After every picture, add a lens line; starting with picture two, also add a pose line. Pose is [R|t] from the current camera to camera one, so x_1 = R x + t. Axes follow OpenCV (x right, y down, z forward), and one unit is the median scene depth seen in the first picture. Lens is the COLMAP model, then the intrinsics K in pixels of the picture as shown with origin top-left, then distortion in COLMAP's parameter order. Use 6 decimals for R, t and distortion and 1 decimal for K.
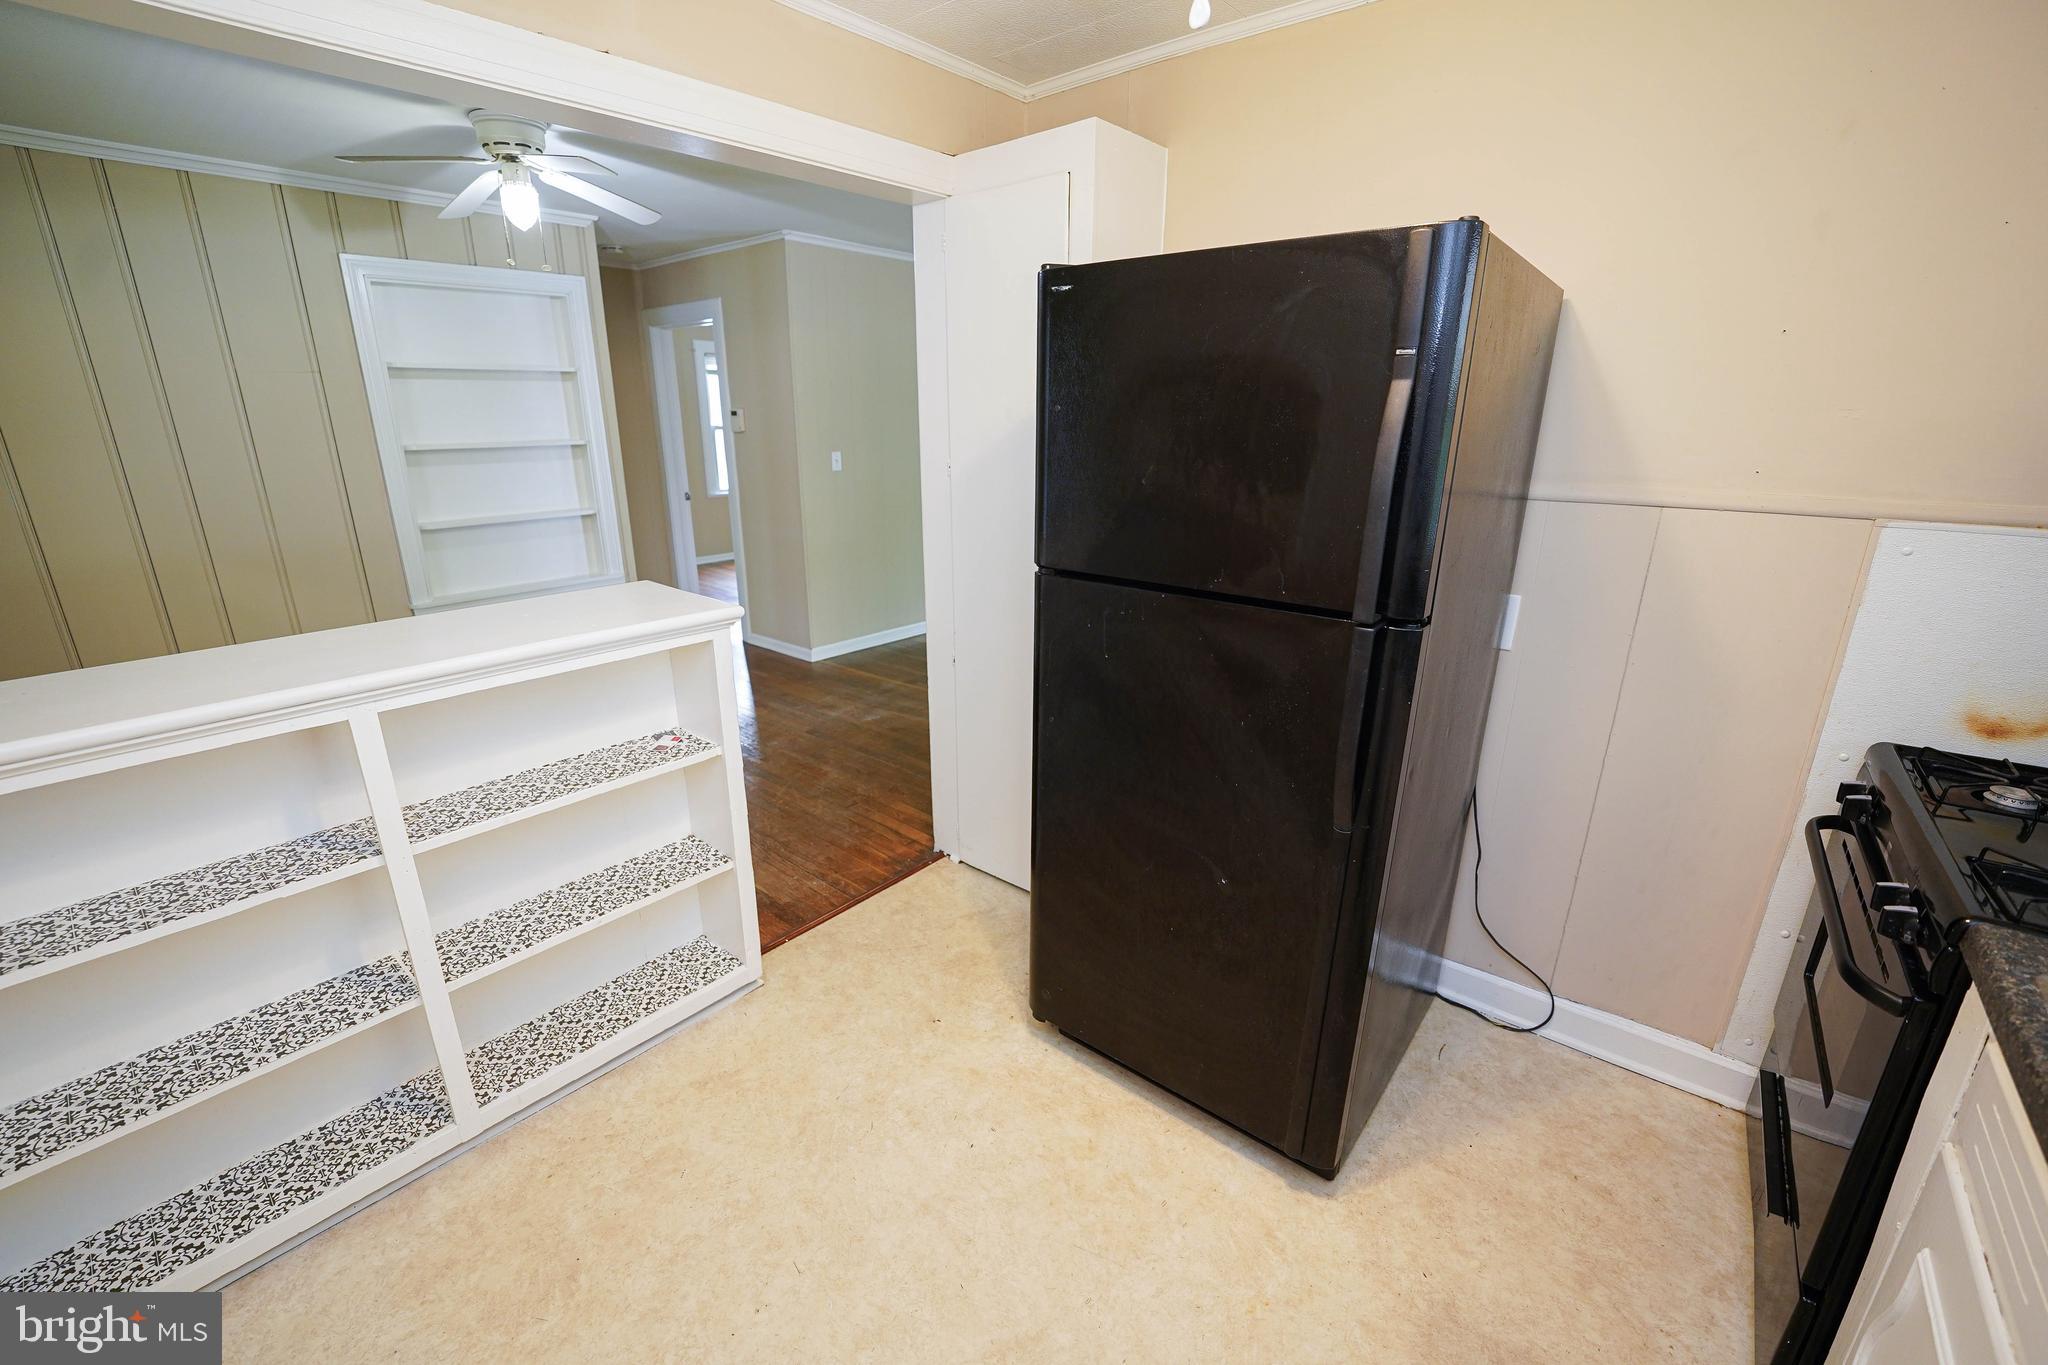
lens RADIAL K [[843.8, 0, 1000.8], [0, 843.8, 685.6], [0, 0, 1]] dist [-0.027690, 0.000390]
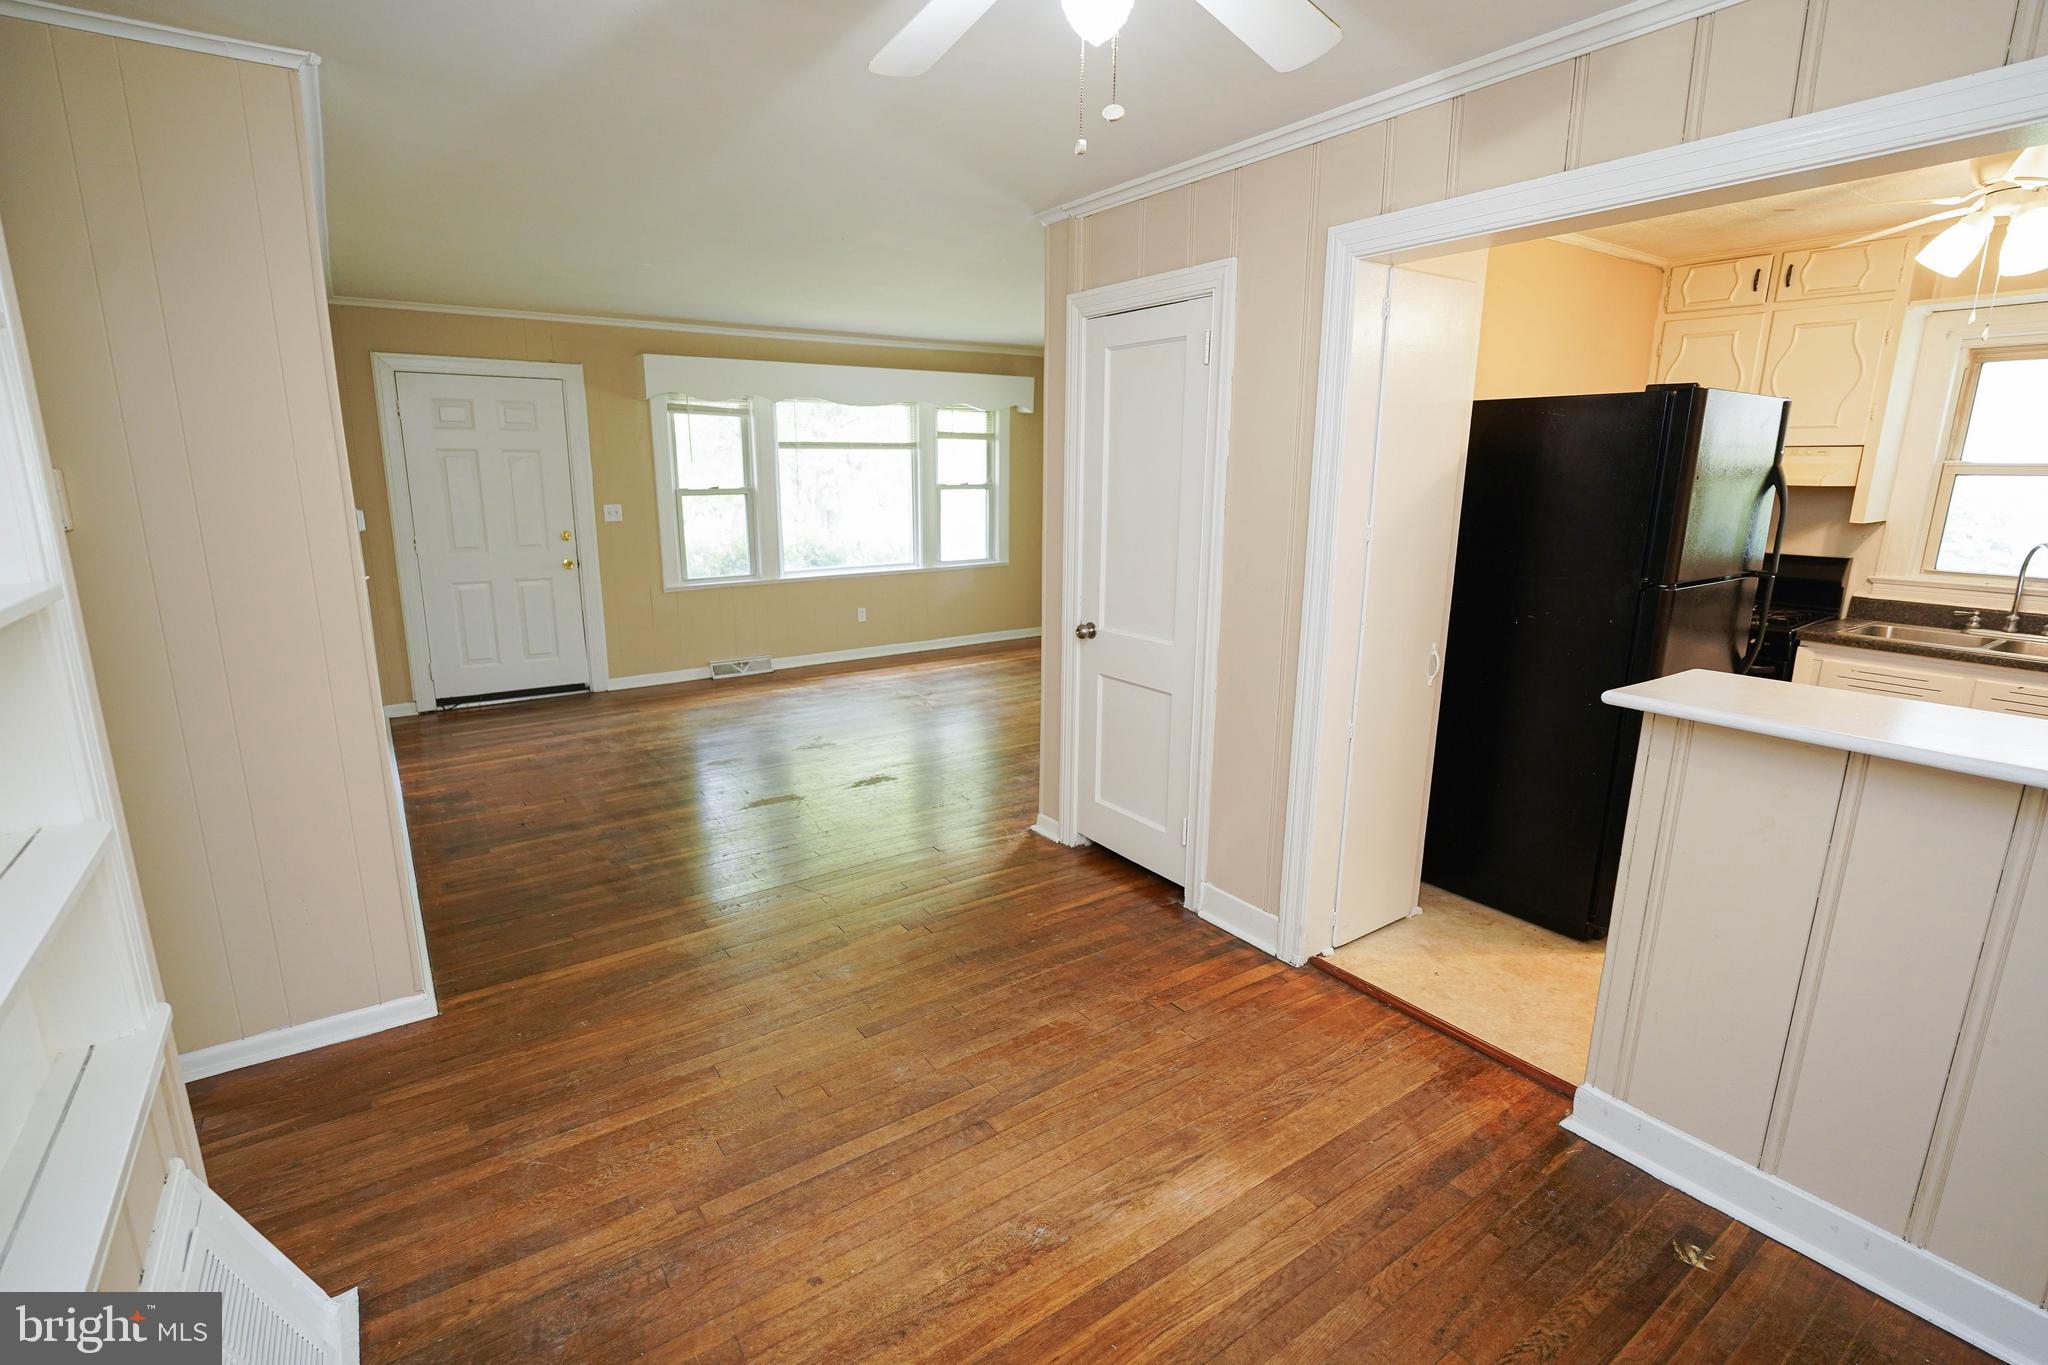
lens RADIAL K [[945.4, 0, 1005.3], [0, 945.4, 685.0], [0, 0, 1]] dist [-0.011563, -0.000226]
pose [[0.255161, -0.217784, 0.942053, -1.528669], [0.295857, 0.945158, 0.138367, -0.459844], [-0.920522, 0.243407, 0.305600, 1.368571]]
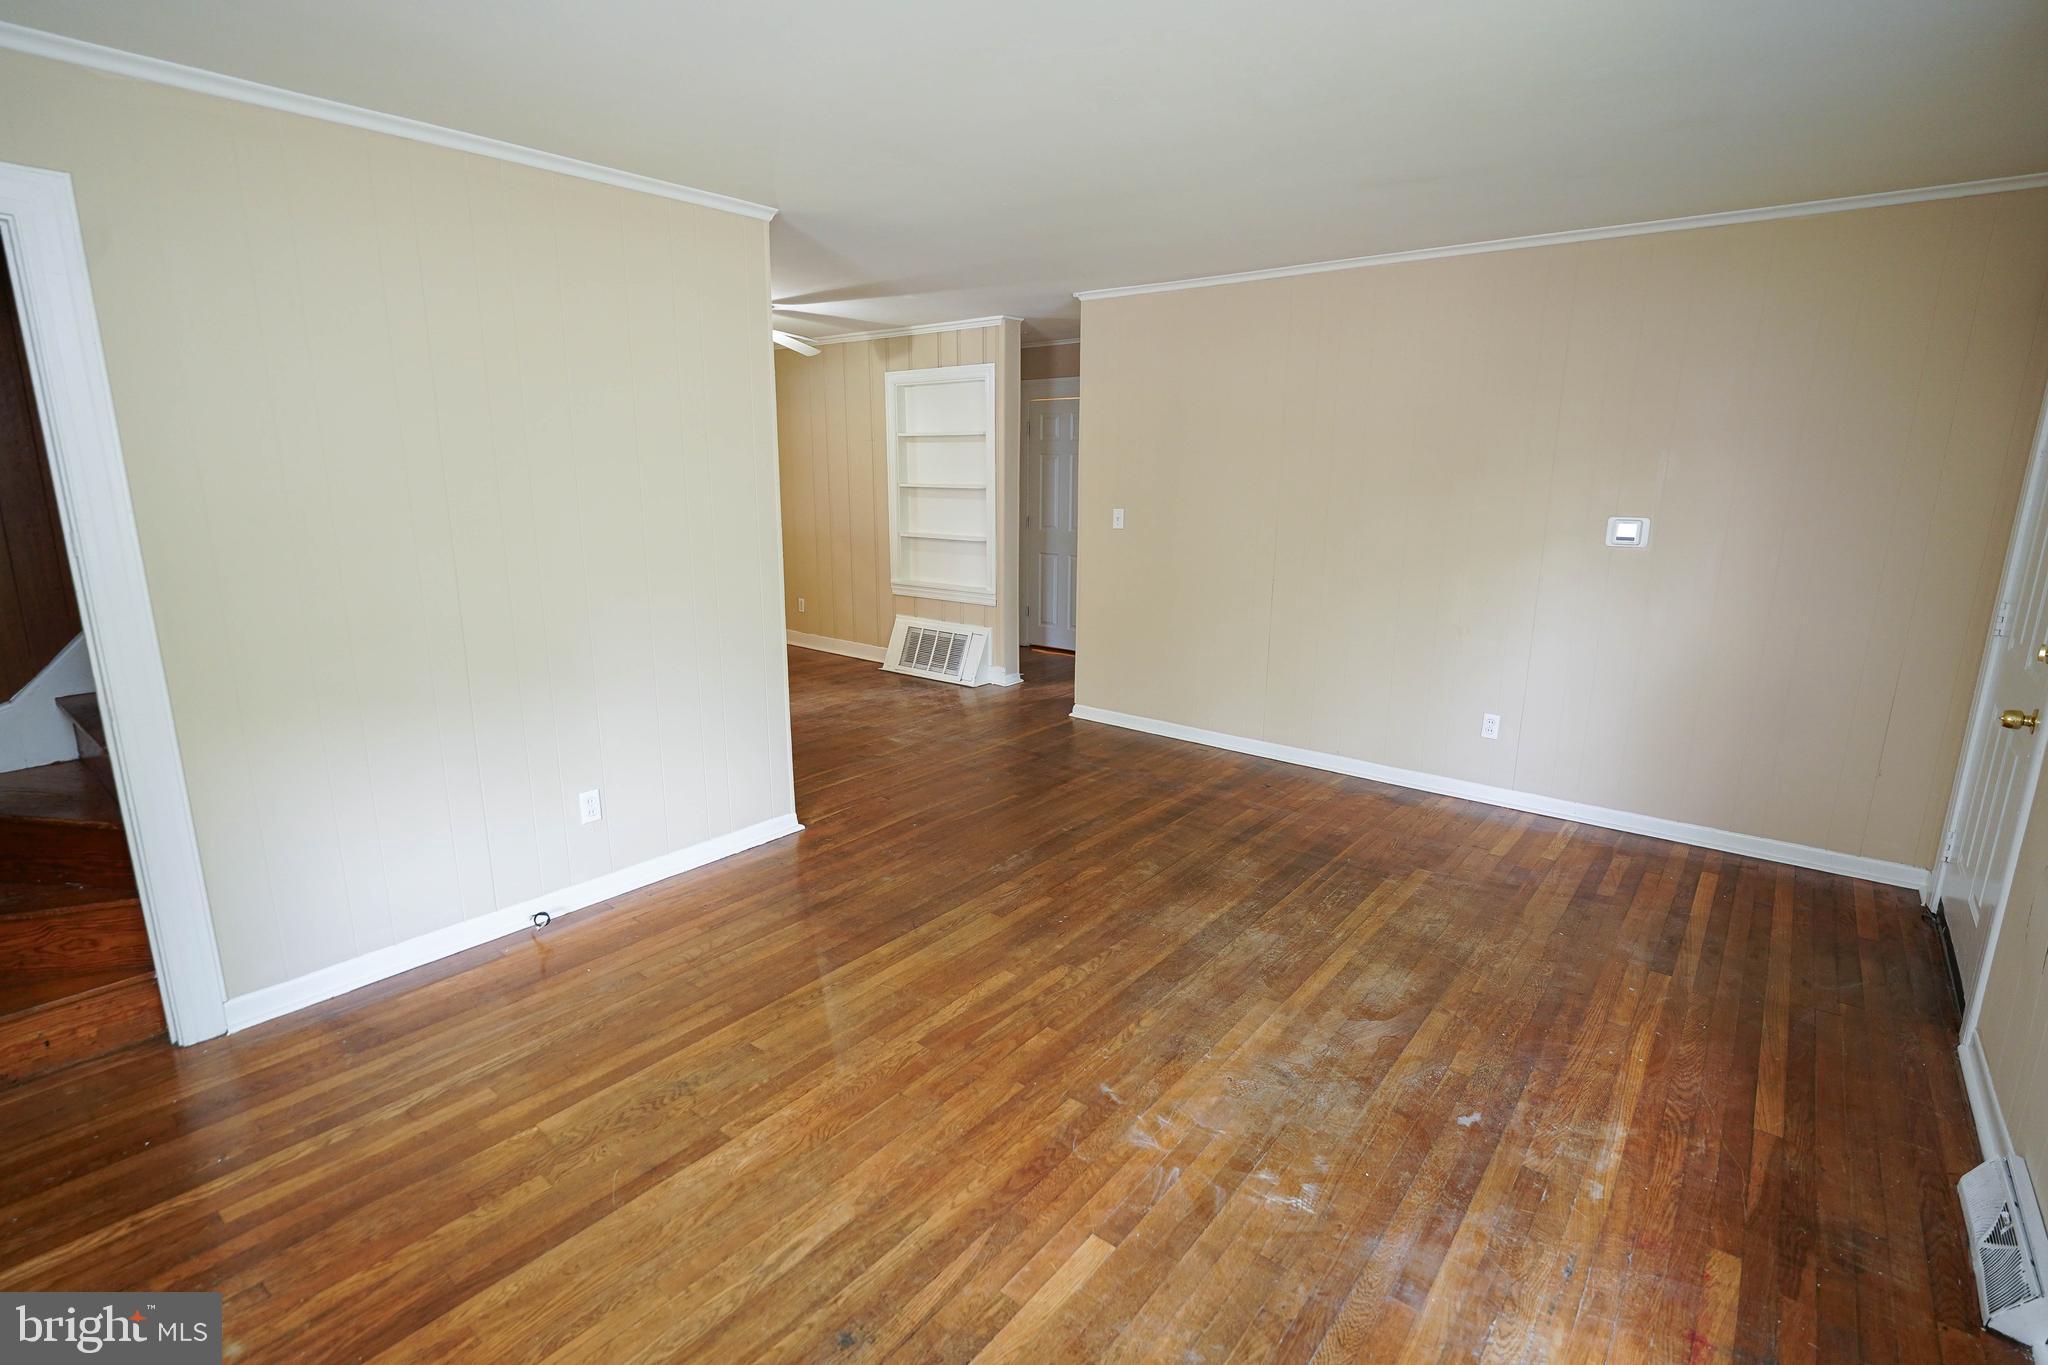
lens RADIAL K [[967.8, 0, 999.6], [0, 967.8, 680.9], [0, 0, 1]] dist [-0.012662, 0.000307]
pose [[0.017815, 0.220930, -0.975127, 2.258556], [-0.311845, 0.927859, 0.204524, -0.709794], [0.949966, 0.300445, 0.085426, 2.138630]]
